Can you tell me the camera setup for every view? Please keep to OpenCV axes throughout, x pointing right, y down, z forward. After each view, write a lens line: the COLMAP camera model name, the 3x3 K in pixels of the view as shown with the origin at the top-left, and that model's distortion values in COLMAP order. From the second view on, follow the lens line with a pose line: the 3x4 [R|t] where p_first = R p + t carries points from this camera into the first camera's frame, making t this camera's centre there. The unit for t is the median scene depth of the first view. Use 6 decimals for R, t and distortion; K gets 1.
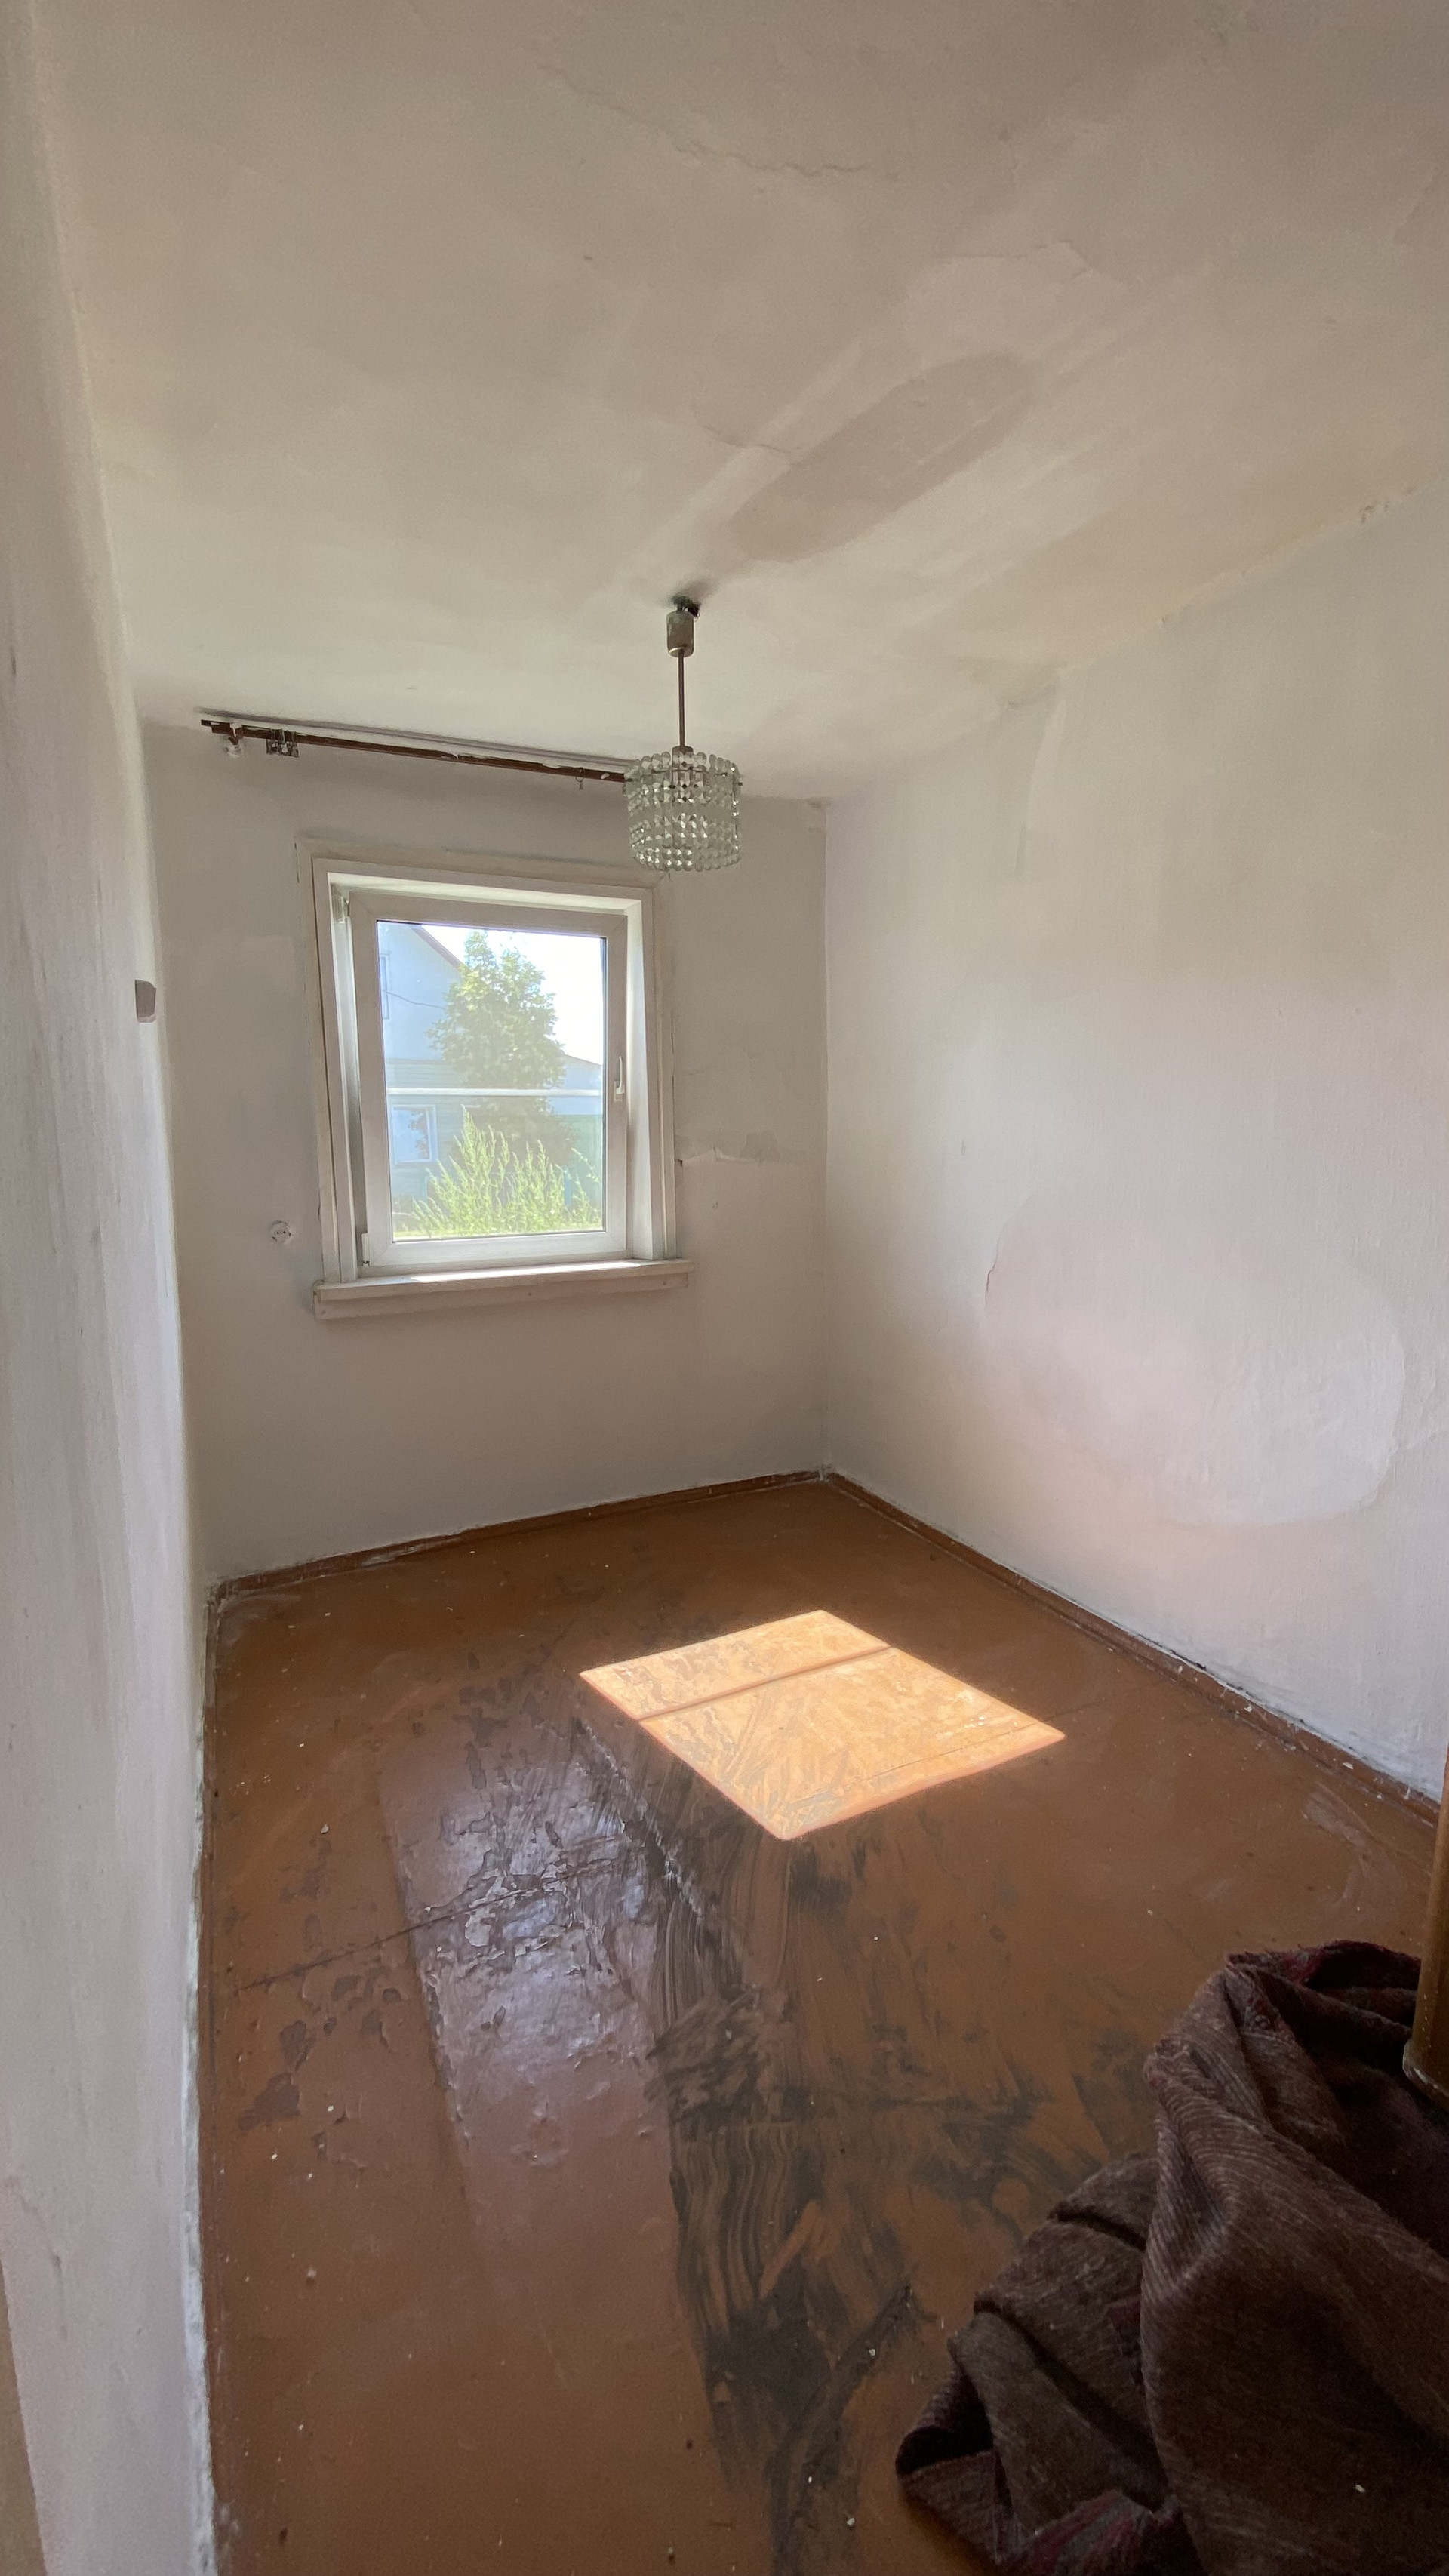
lens RADIAL K [[1051.8, 0, 719.2], [0, 1051.8, 1286.0], [0, 0, 1]] dist [0.053138, -0.038659]
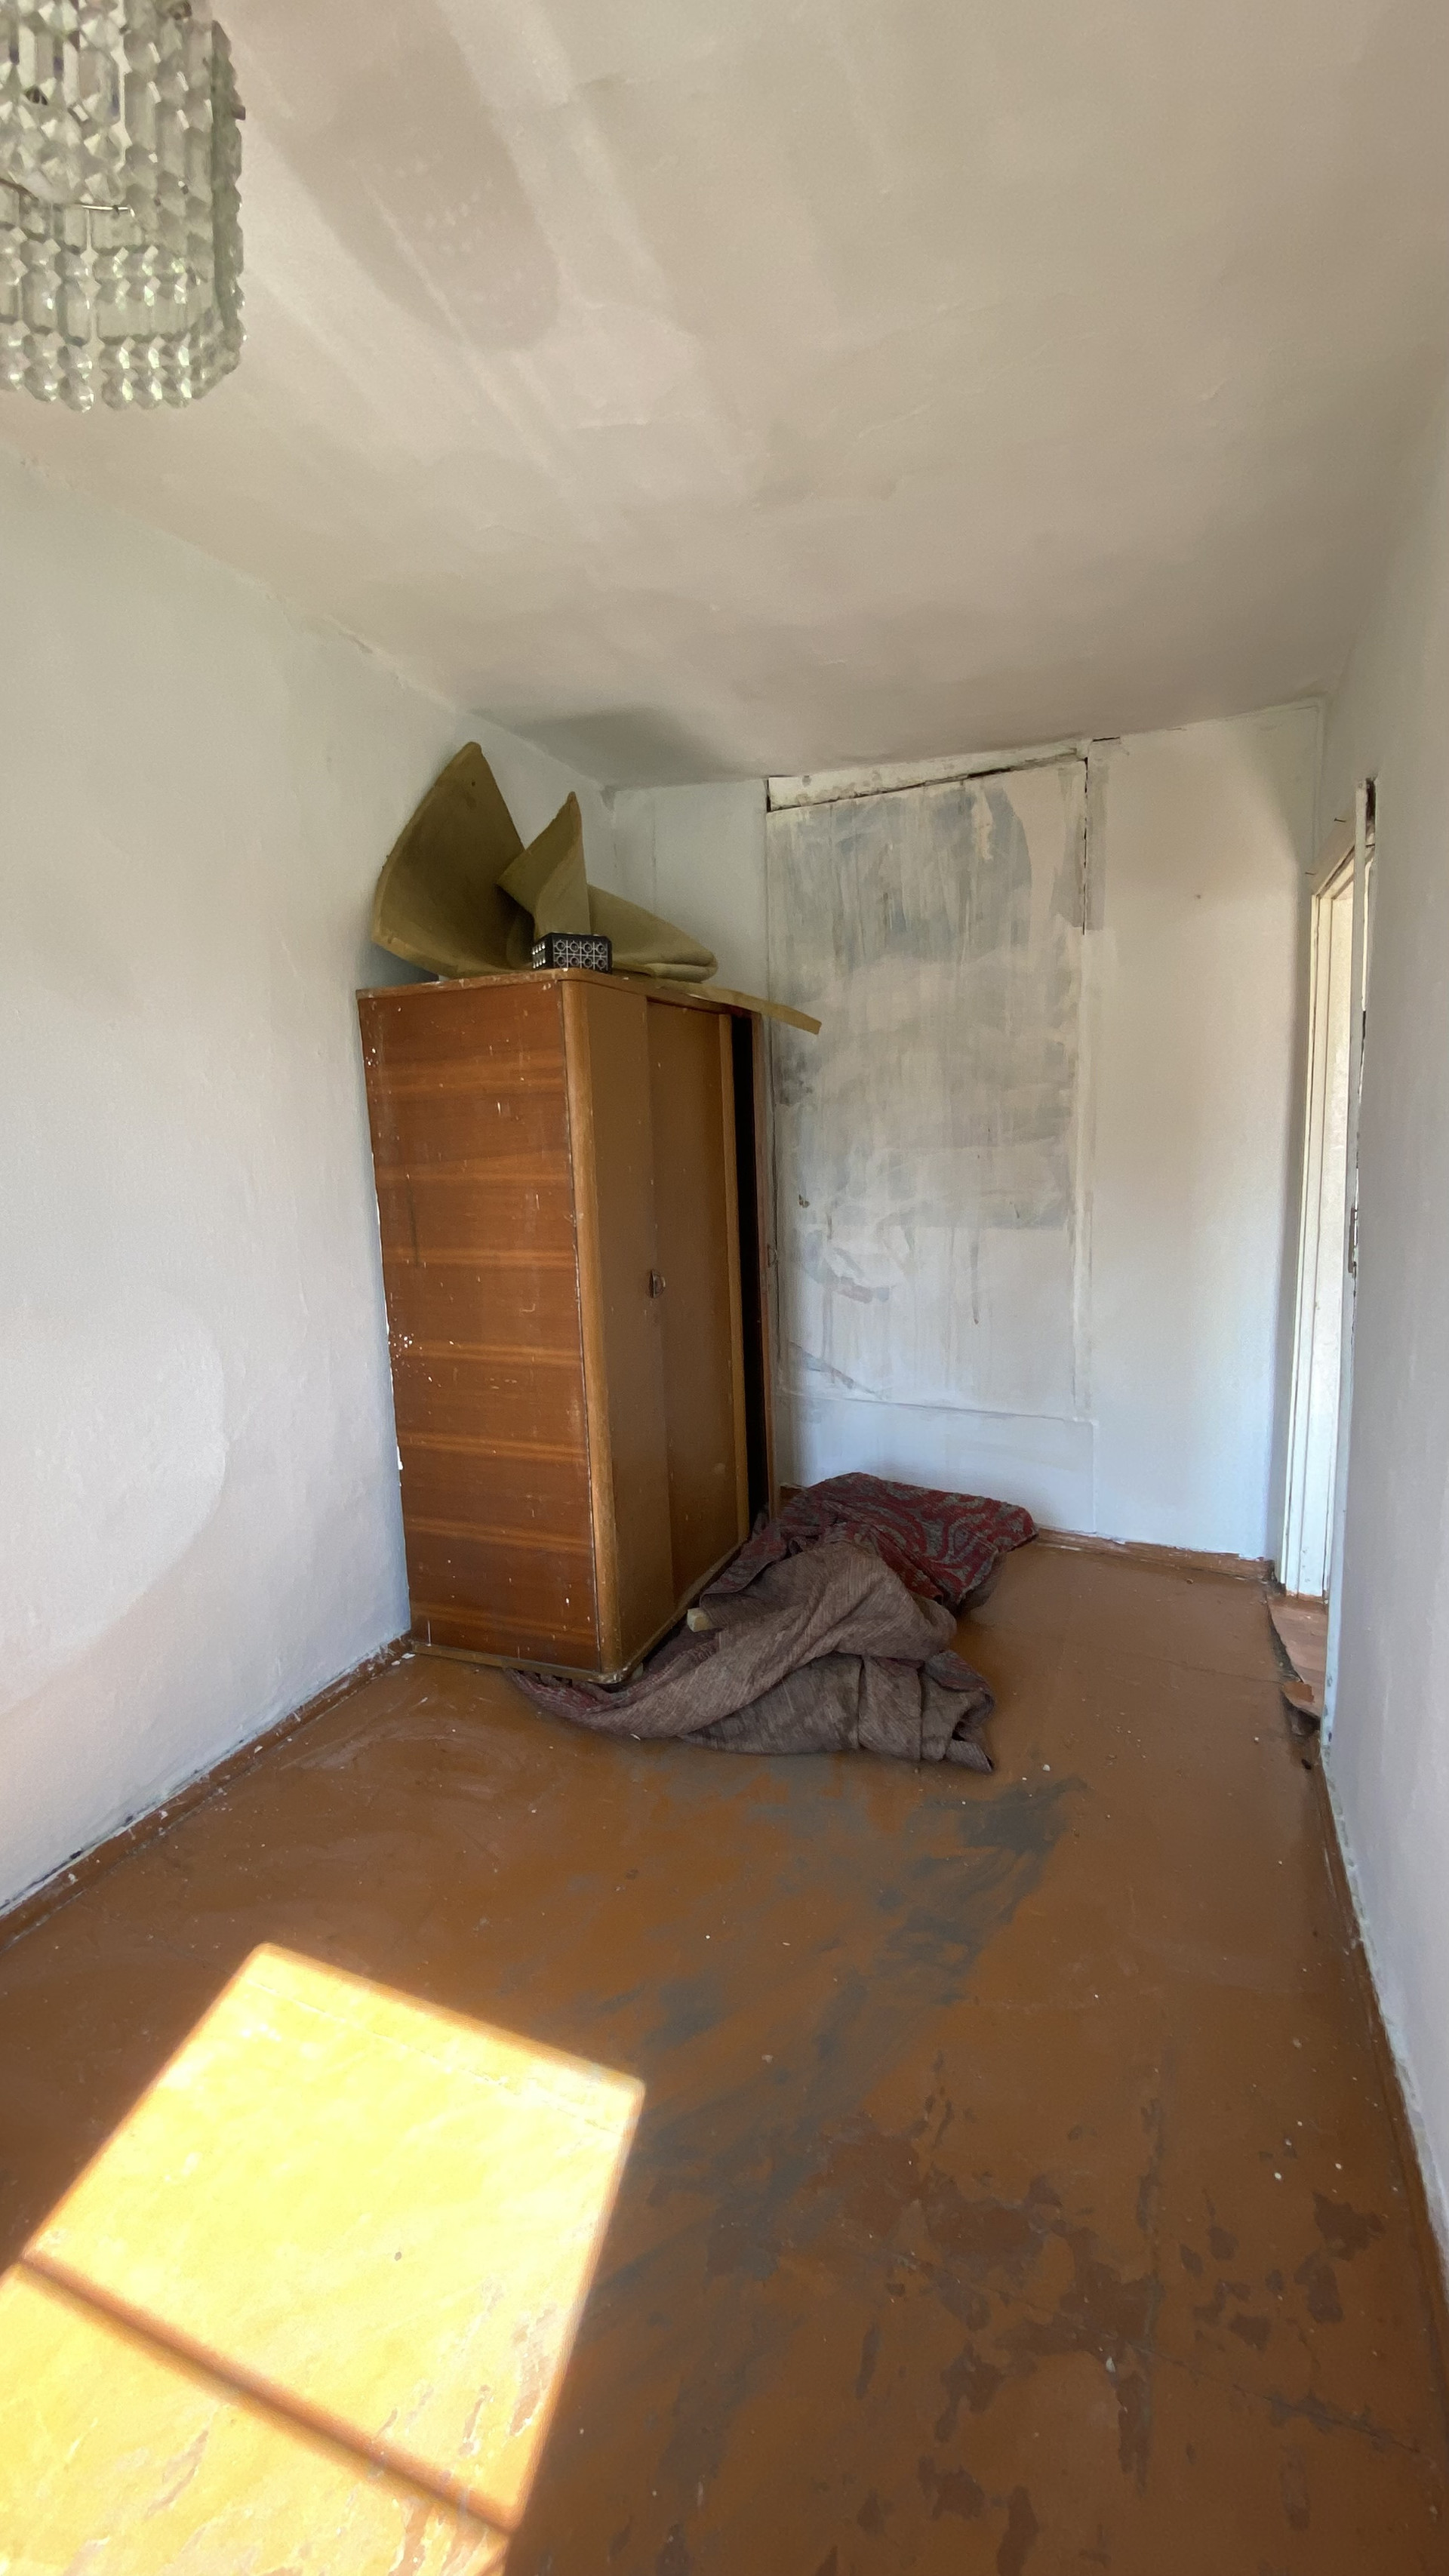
lens RADIAL K [[1051.8, 0, 719.2], [0, 1051.8, 1286.0], [0, 0, 1]] dist [0.053138, -0.038659]
pose [[-0.676279, -0.091853, 0.730897, -0.581719], [0.131685, 0.961139, 0.242632, -0.243019], [-0.724780, 0.260334, -0.637902, 1.582697]]
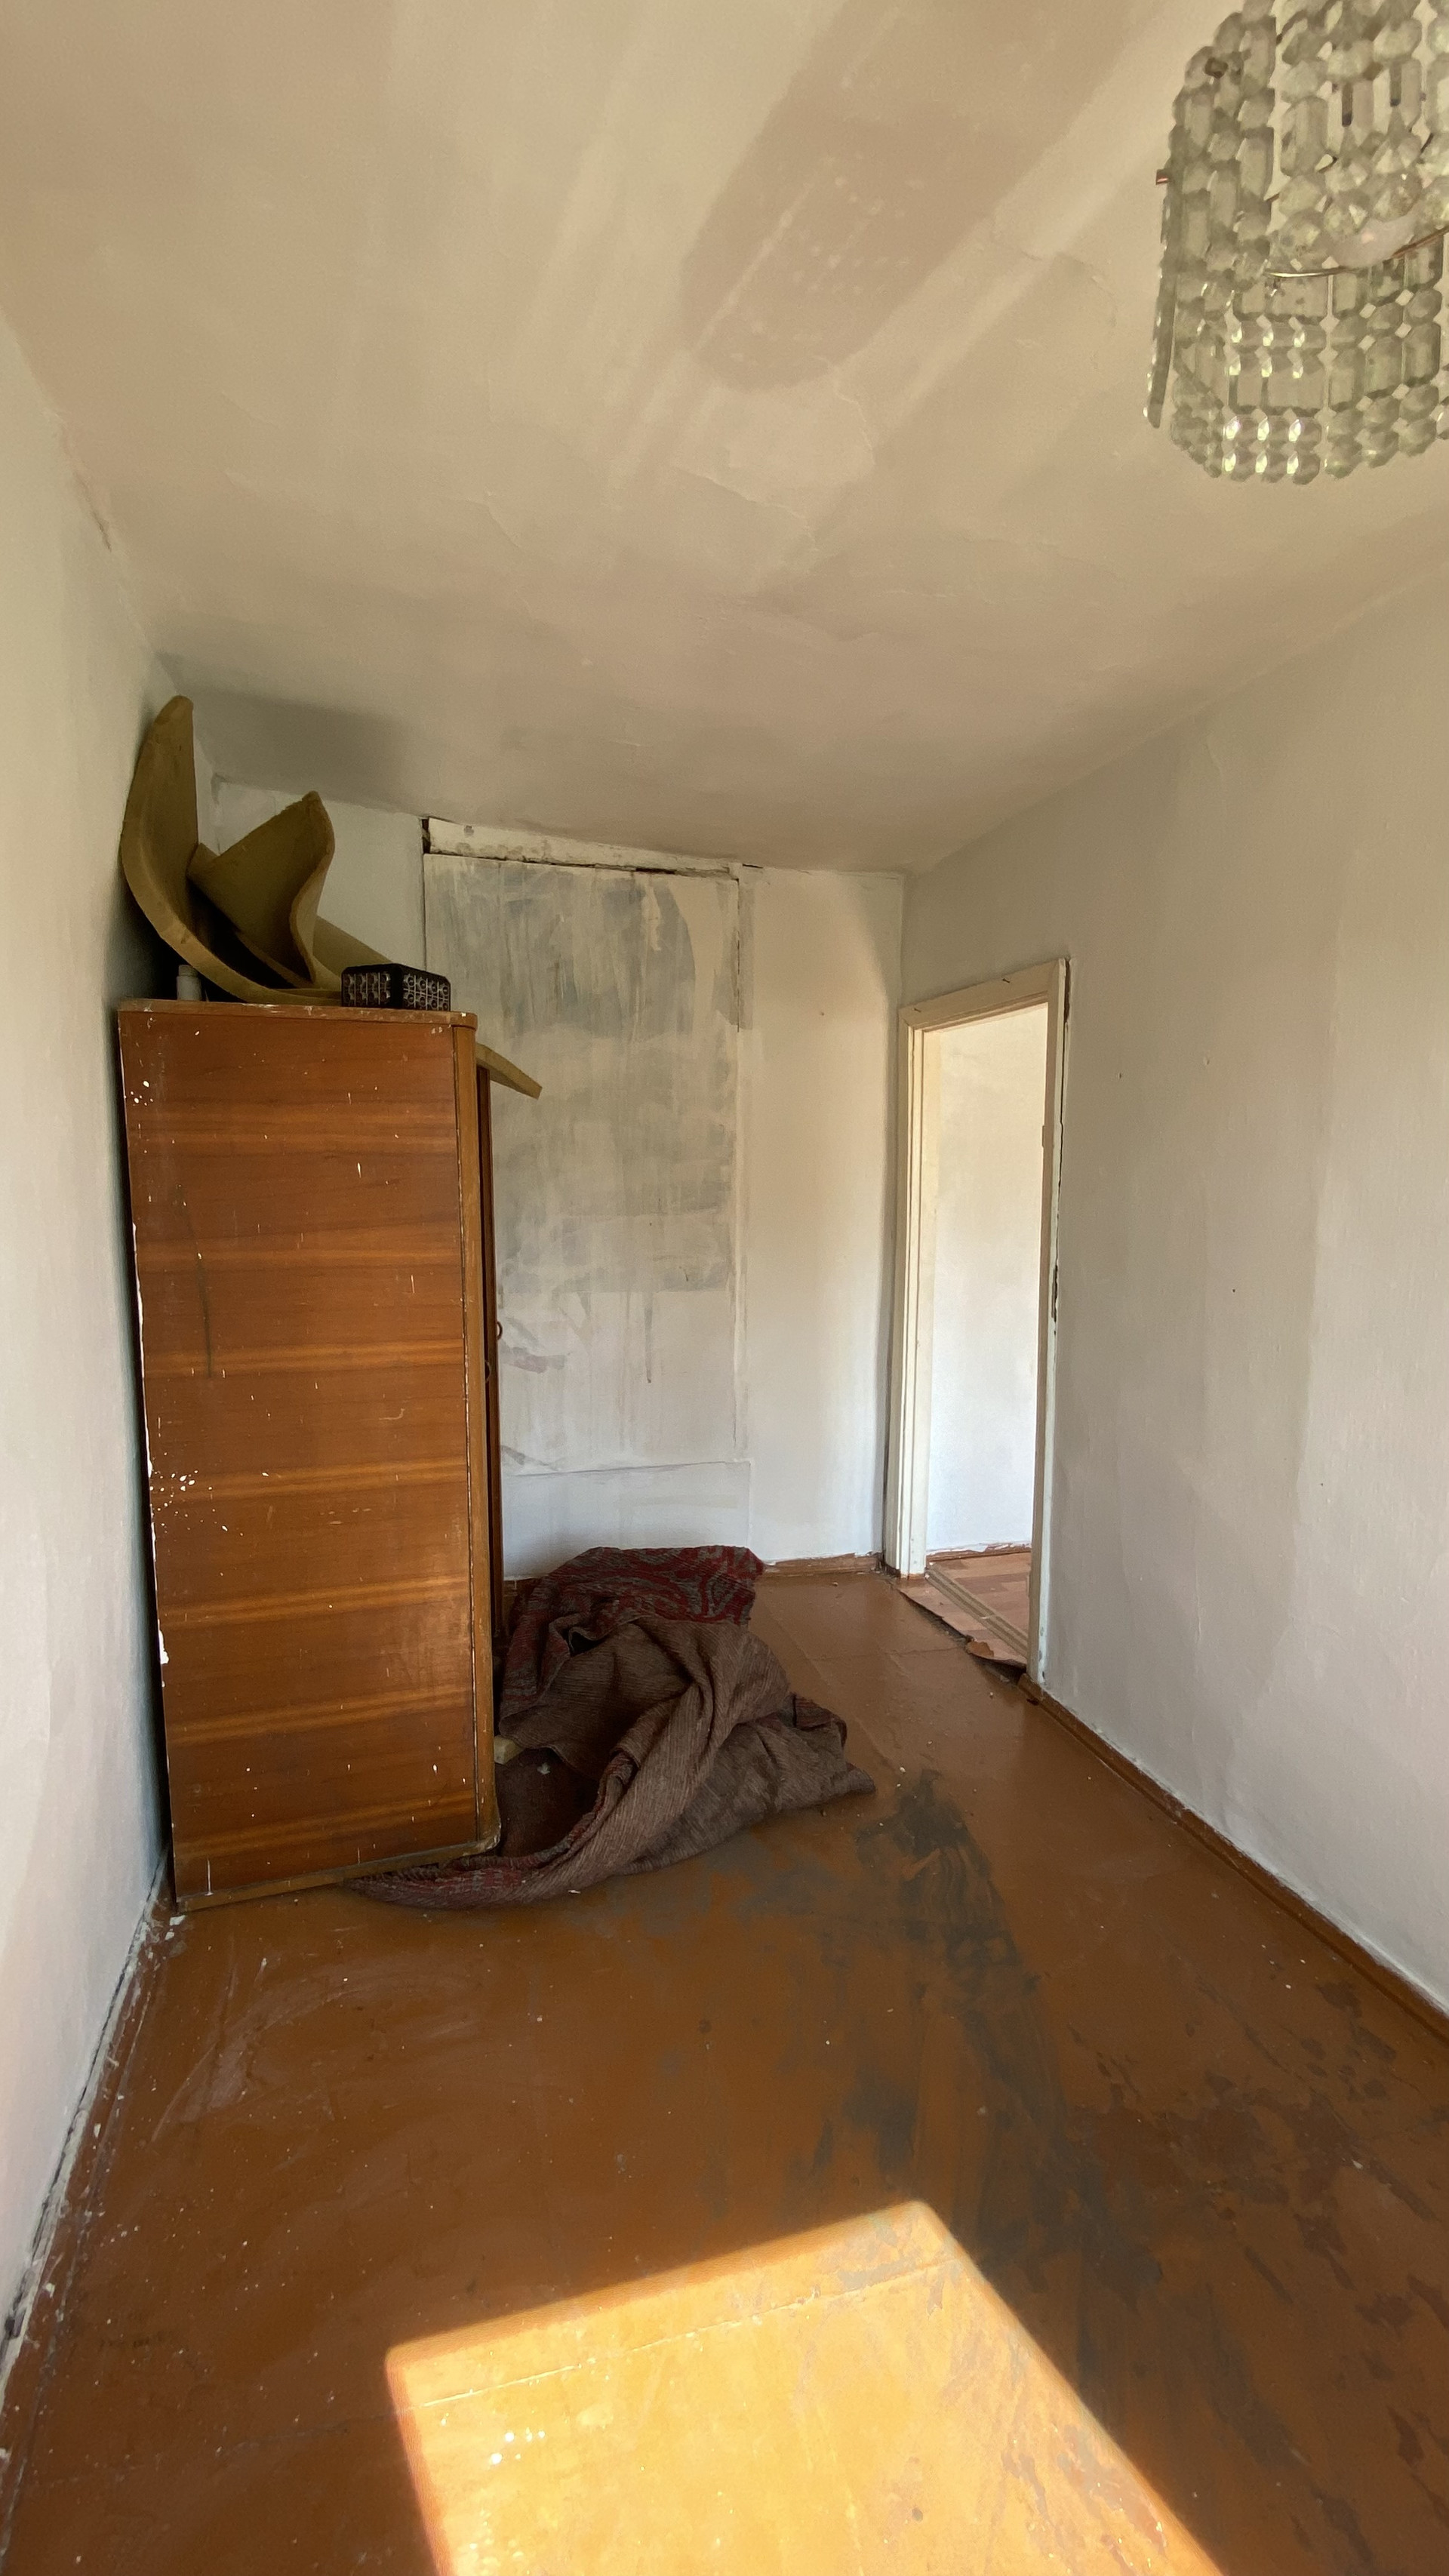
lens RADIAL K [[1045.6, 0, 719.9], [0, 1045.6, 1286.9], [0, 0, 1]] dist [0.044376, -0.039047]
pose [[-0.990325, -0.024385, 0.136610, 0.138965], [0.010379, 0.968666, 0.248151, -0.324042], [-0.138380, 0.247168, -0.959041, 1.897749]]
